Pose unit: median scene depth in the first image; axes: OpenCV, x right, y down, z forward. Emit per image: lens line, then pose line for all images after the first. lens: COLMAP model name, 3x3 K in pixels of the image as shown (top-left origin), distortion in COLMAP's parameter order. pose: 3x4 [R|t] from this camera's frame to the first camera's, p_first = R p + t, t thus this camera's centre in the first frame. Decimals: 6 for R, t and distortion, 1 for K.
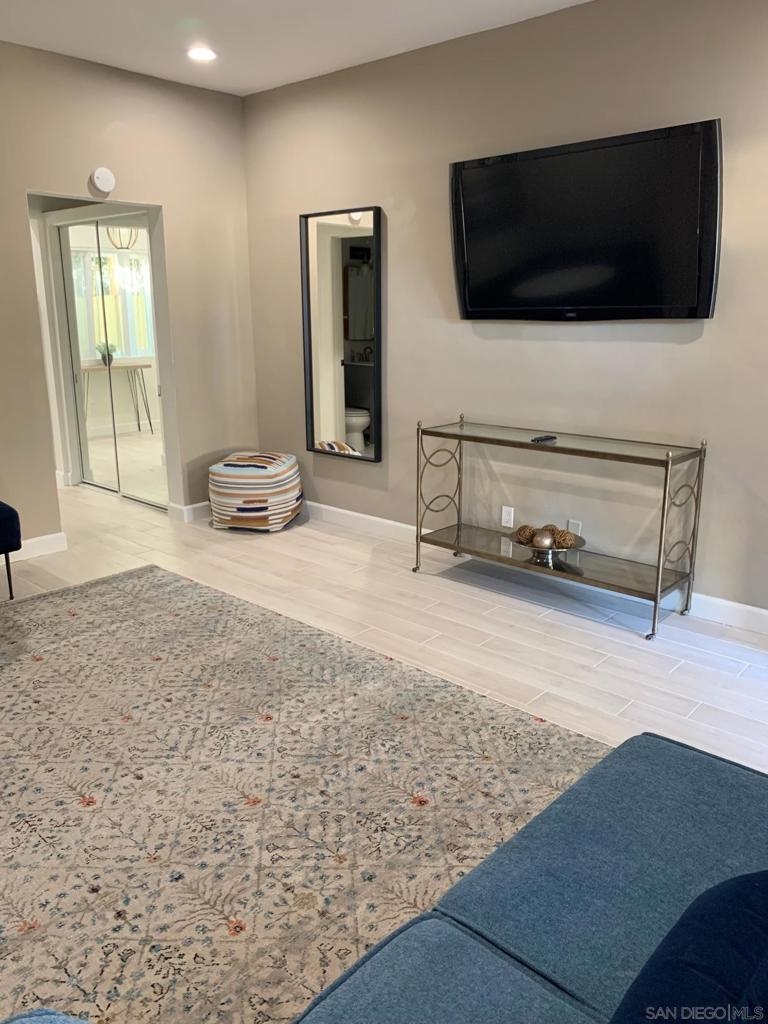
lens RADIAL K [[787.8, 0, 389.7], [0, 787.8, 510.3], [0, 0, 1]] dist [0.025491, -0.043835]
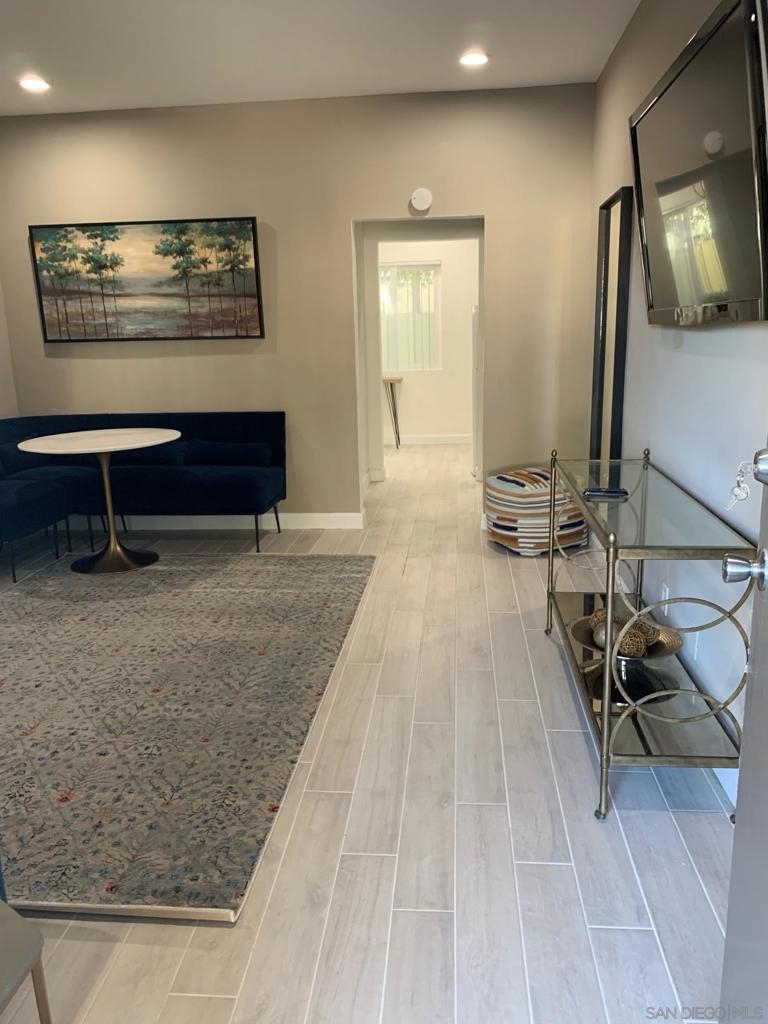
lens RADIAL K [[787.8, 0, 392.8], [0, 787.8, 508.1], [0, 0, 1]] dist [0.025491, -0.043835]
pose [[0.600886, 0.178153, -0.779229, 0.714922], [-0.182640, 0.979659, 0.083138, -0.115872], [0.778189, 0.092362, 0.621201, 0.451970]]
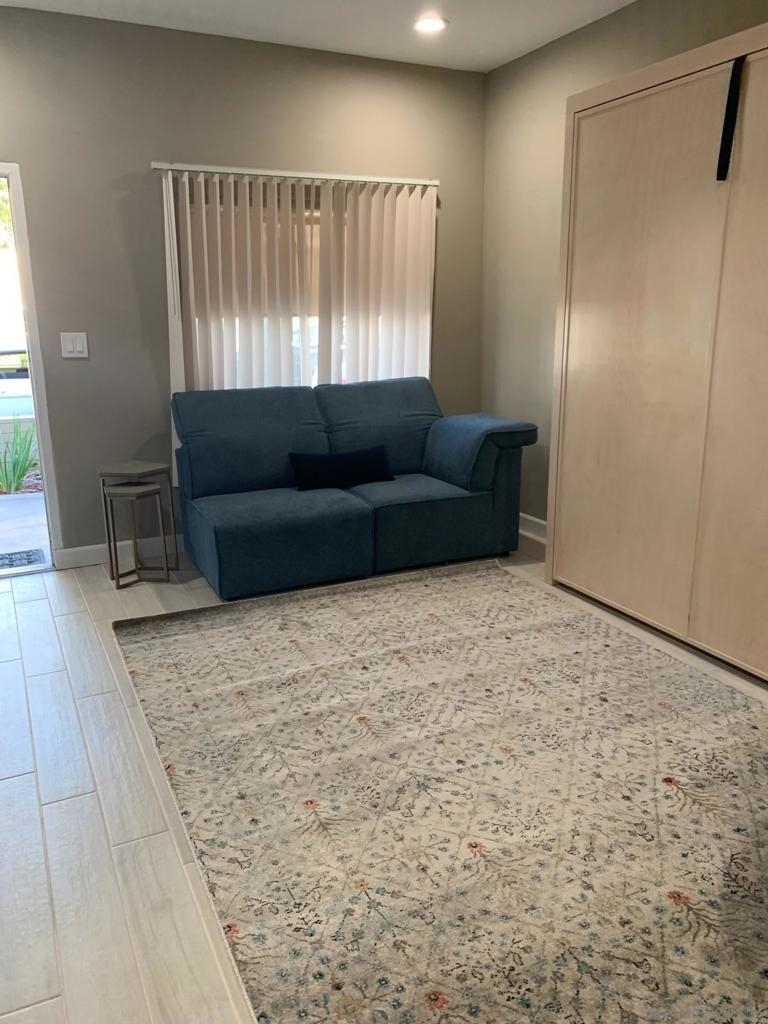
lens RADIAL K [[787.8, 0, 380.1], [0, 787.8, 512.1], [0, 0, 1]] dist [0.025491, -0.043835]
pose [[-0.926469, -0.084619, 0.366735, -0.418207], [0.105711, 0.876670, 0.469334, -0.335495], [-0.361220, 0.473591, -0.803263, 1.361552]]
